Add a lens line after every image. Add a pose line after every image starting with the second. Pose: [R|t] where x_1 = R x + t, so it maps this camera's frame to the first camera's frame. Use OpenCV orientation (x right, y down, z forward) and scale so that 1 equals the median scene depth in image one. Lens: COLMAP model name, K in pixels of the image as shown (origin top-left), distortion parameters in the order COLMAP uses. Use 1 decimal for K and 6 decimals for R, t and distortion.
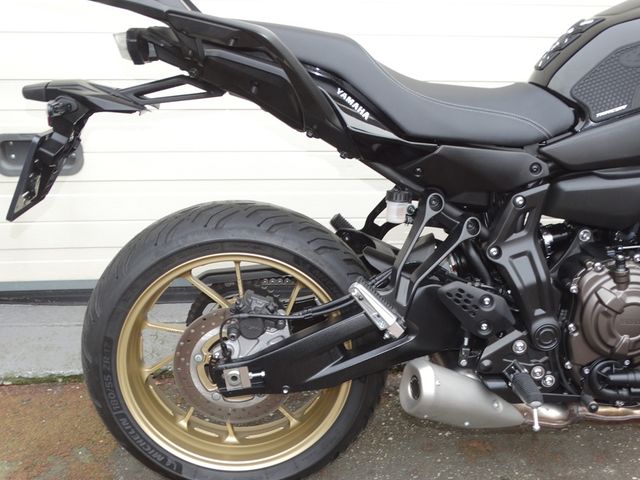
lens RADIAL K [[747.1, 0, 320.0], [0, 747.1, 240.0], [0, 0, 1]] dist [0.016774, 0.017728]
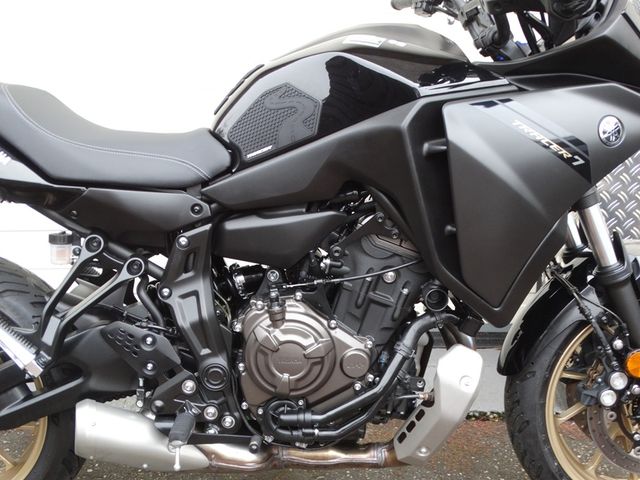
lens RADIAL K [[747.1, 0, 320.0], [0, 747.1, 240.0], [0, 0, 1]] dist [0.016774, 0.017728]
pose [[0.997393, -0.017552, -0.069995, 0.524167], [0.011501, 0.996234, -0.085934, 0.035673], [0.071240, 0.084905, 0.993839, 0.000626]]
